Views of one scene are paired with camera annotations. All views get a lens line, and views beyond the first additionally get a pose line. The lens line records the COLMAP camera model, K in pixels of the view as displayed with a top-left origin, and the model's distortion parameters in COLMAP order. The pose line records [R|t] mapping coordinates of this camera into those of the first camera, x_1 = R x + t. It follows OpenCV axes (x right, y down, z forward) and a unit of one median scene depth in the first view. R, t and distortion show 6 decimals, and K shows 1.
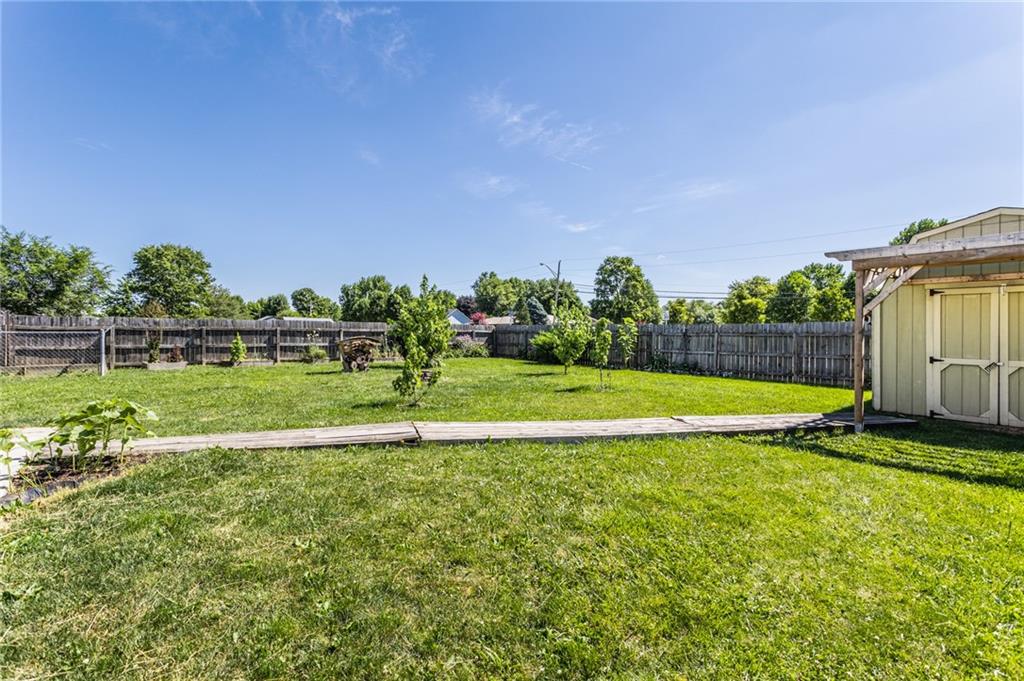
lens RADIAL K [[480.5, 0, 560.9], [0, 480.5, 334.2], [0, 0, 1]] dist [-0.010283, 0.000005]
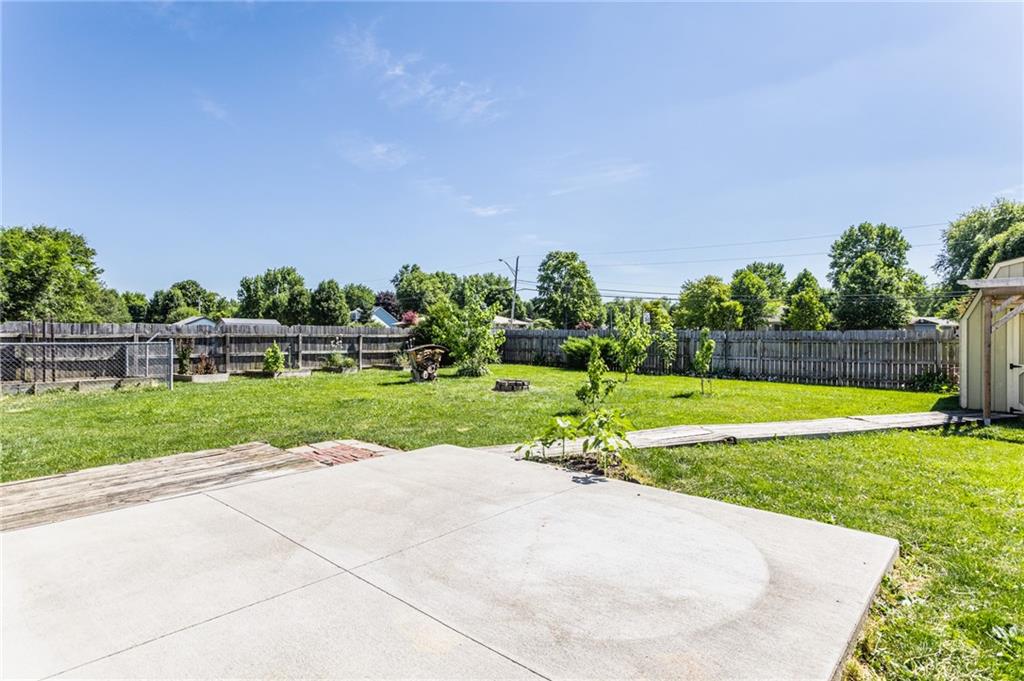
lens RADIAL K [[532.7, 0, 557.9], [0, 532.7, 336.8], [0, 0, 1]] dist [-0.004091, -0.000514]
pose [[0.988049, -0.001292, 0.154136, -0.237144], [0.000552, 0.999988, 0.004840, -0.011721], [-0.154140, -0.004697, 0.988038, -0.067565]]
